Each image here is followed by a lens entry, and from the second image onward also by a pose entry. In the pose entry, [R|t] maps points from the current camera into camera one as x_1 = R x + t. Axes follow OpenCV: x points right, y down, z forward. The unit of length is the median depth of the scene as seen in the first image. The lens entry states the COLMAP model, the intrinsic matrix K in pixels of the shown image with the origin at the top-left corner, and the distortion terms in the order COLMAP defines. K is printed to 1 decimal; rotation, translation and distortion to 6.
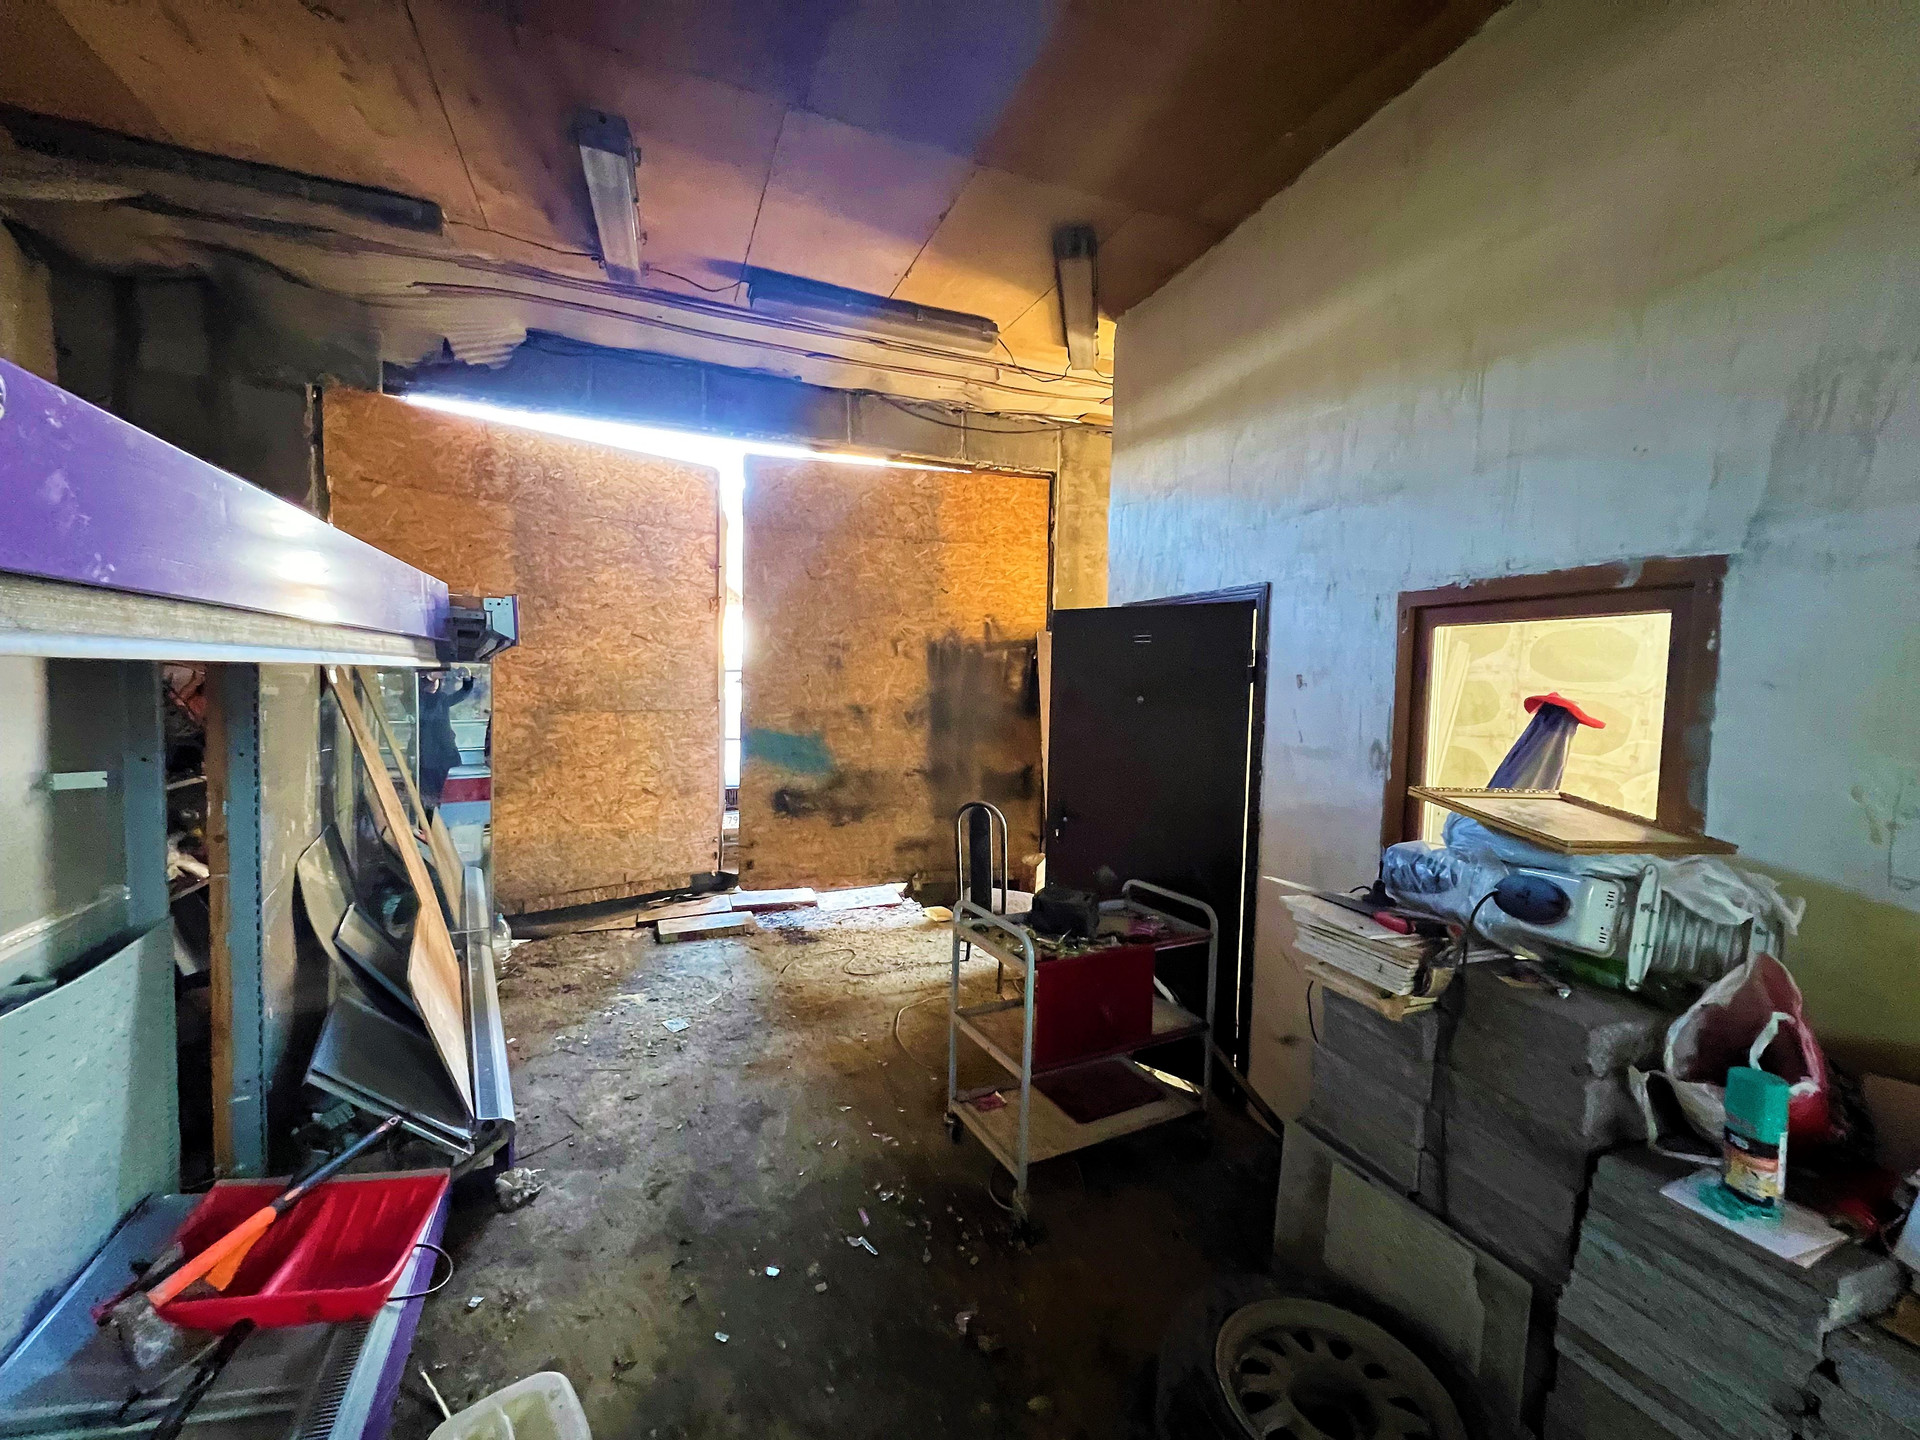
lens RADIAL K [[772.4, 0, 963.5], [0, 772.4, 715.6], [0, 0, 1]] dist [-0.002309, 0.000771]
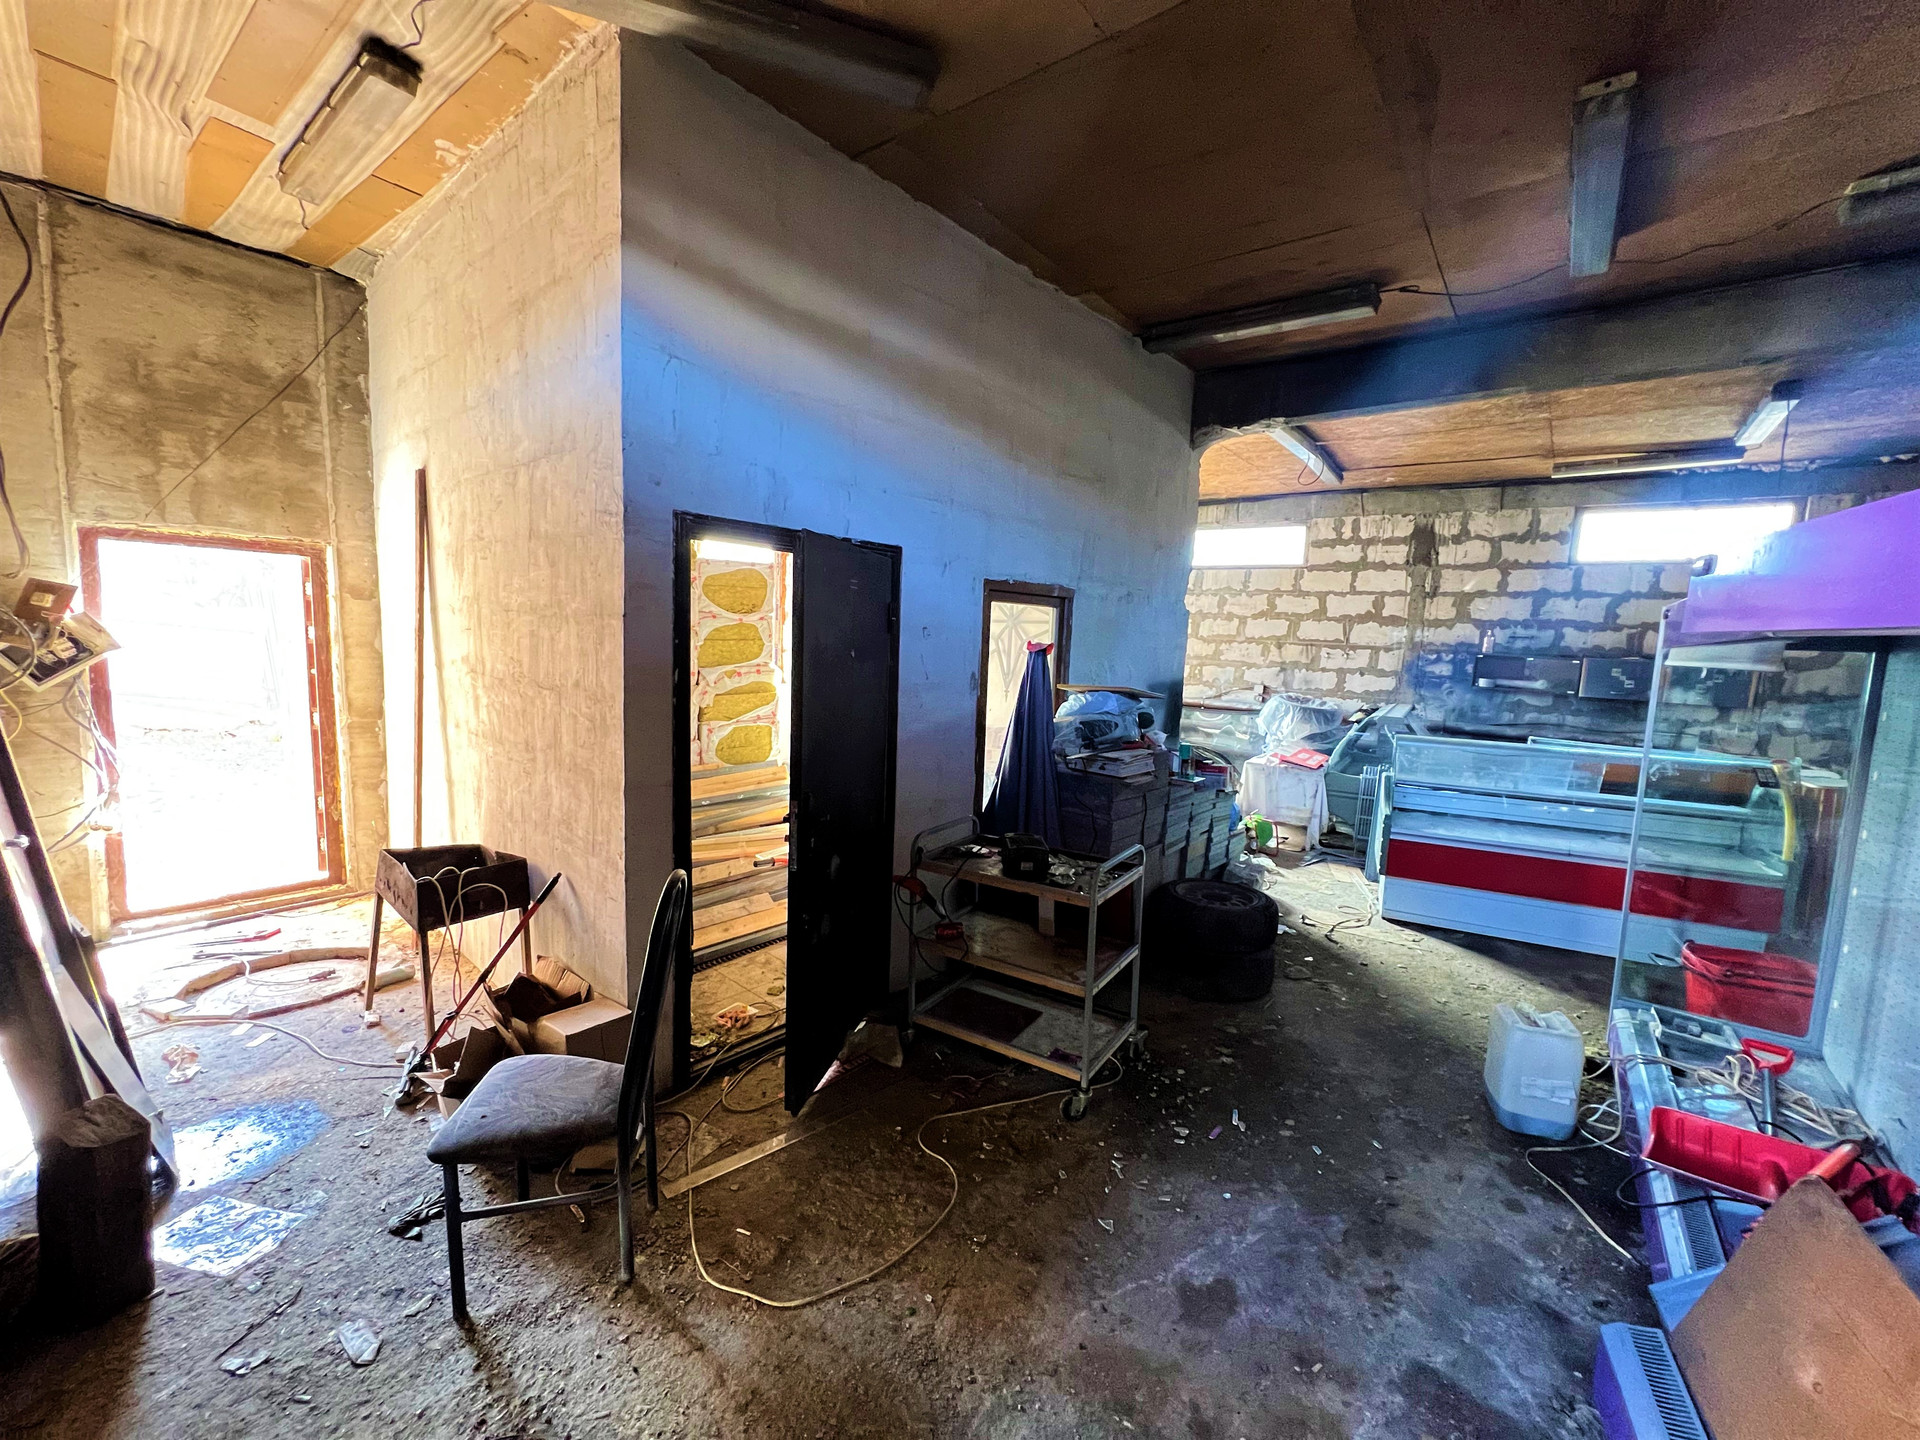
lens RADIAL K [[772.4, 0, 961.6], [0, 772.4, 723.8], [0, 0, 1]] dist [-0.002309, 0.000771]
pose [[-0.478330, -0.137237, 0.867391, -0.851260], [-0.004534, 0.988086, 0.153834, -0.108339], [-0.878168, 0.069651, -0.473254, 1.830427]]
